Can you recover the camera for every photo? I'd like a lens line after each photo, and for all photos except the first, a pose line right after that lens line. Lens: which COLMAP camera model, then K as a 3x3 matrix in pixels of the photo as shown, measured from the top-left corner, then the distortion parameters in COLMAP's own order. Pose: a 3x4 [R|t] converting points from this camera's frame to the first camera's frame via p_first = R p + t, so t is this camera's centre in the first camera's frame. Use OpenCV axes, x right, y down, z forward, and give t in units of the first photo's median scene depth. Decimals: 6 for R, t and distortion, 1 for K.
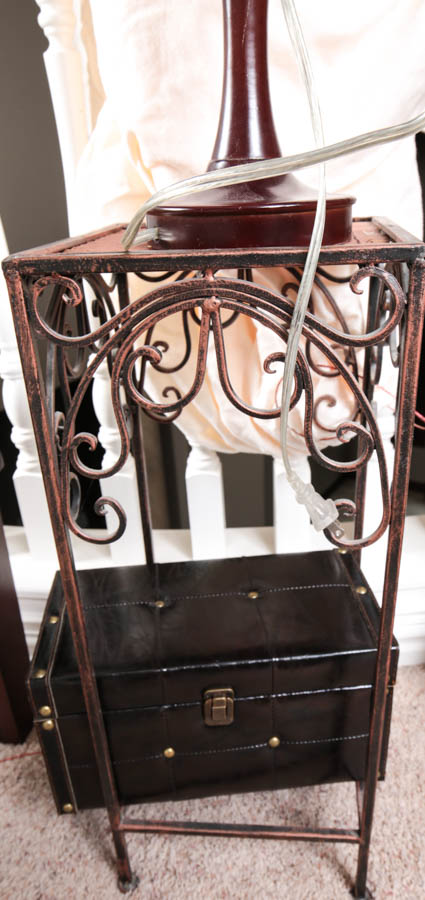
lens RADIAL K [[670.0, 0, 234.6], [0, 670.0, 513.3], [0, 0, 1]] dist [-0.008896, -0.001736]
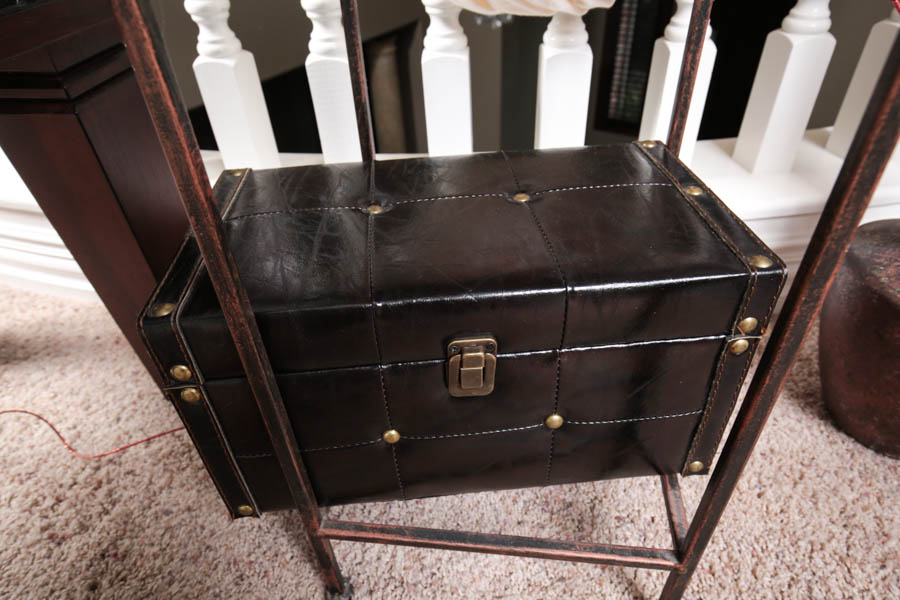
lens RADIAL K [[560.3, 0, 451.1], [0, 560.3, 305.5], [0, 0, 1]] dist [-0.006008, -0.001496]
pose [[0.999559, 0.019734, -0.022195, -0.027393], [-0.015473, 0.983913, 0.177979, 0.126209], [0.025350, -0.177557, 0.983784, 0.447825]]
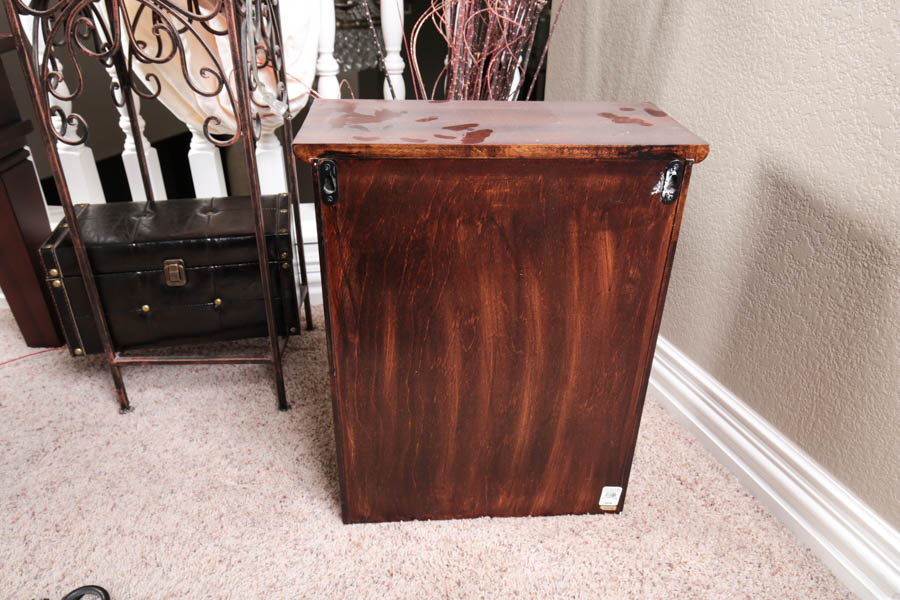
lens RADIAL K [[661.8, 0, 451.9], [0, 661.8, 305.6], [0, 0, 1]] dist [0.004954, 0.014389]
pose [[0.991329, -0.009975, 0.131023, 0.361662], [0.007761, 0.999819, 0.017399, 0.300192], [-0.131172, -0.016231, 0.991227, -0.541900]]
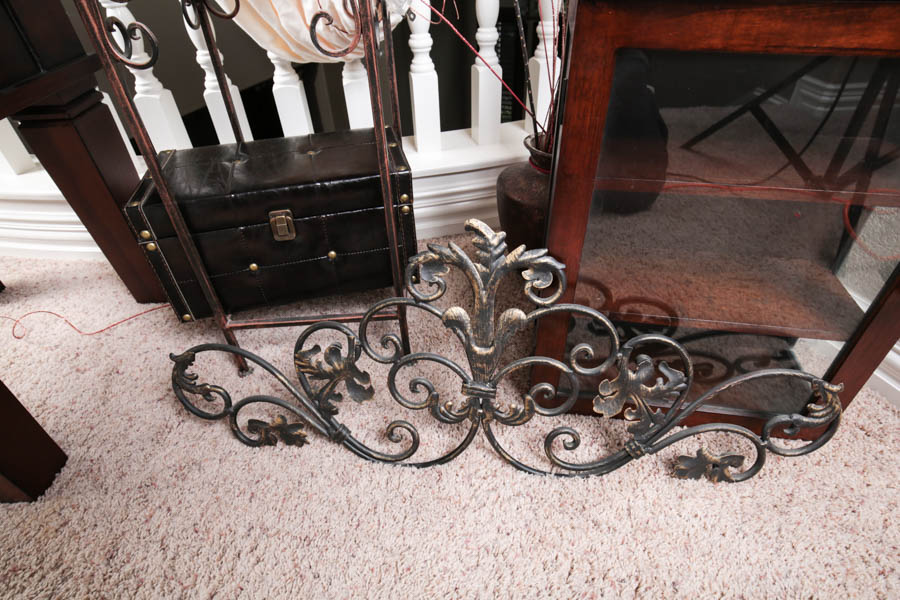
lens RADIAL K [[481.9, 0, 453.3], [0, 481.9, 304.0], [0, 0, 1]] dist [-0.030169, 0.009552]
pose [[0.989968, -0.081717, 0.115264, 0.168635], [0.058220, 0.979234, 0.194195, 0.241227], [-0.128739, -0.185536, 0.974168, -0.014591]]
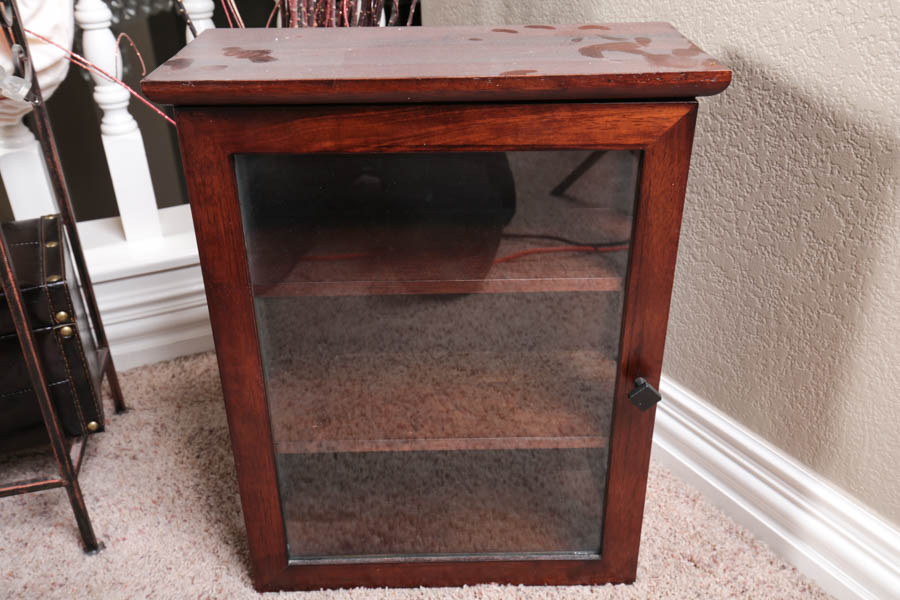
lens RADIAL K [[837.2, 0, 450.0], [0, 837.2, 300.0], [0, 0, 1]] dist [0.044795, 0.003180]
pose [[0.948630, -0.138736, 0.284349, 0.371202], [0.135892, 0.990275, 0.029806, 0.231472], [-0.285719, 0.010366, 0.958257, -0.347995]]
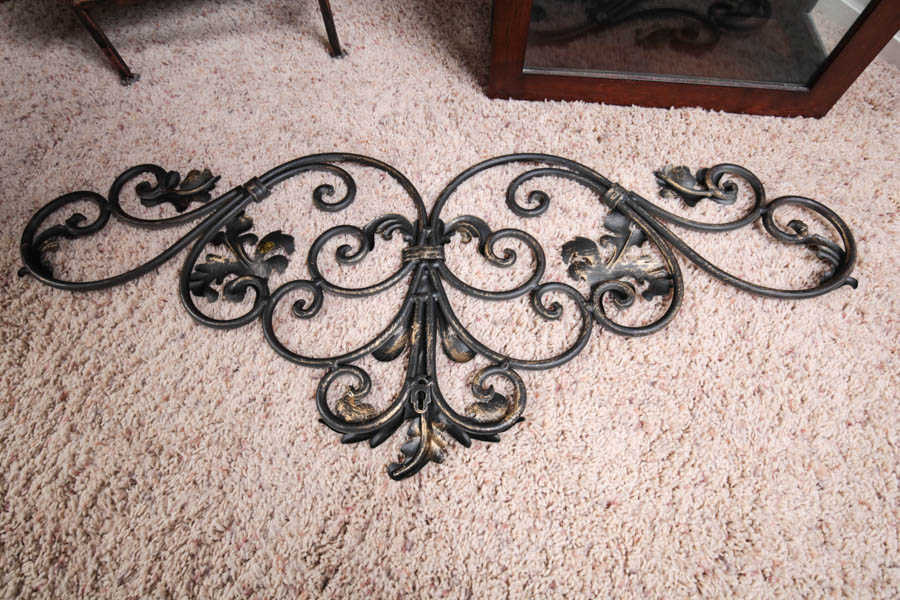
lens RADIAL K [[481.9, 0, 453.3], [0, 481.9, 304.0], [0, 0, 1]] dist [-0.030169, 0.009552]
pose [[0.973580, -0.191433, 0.124484, 0.190947], [0.081664, 0.800988, 0.593085, 0.426967], [-0.213246, -0.567250, 0.795458, 0.052465]]
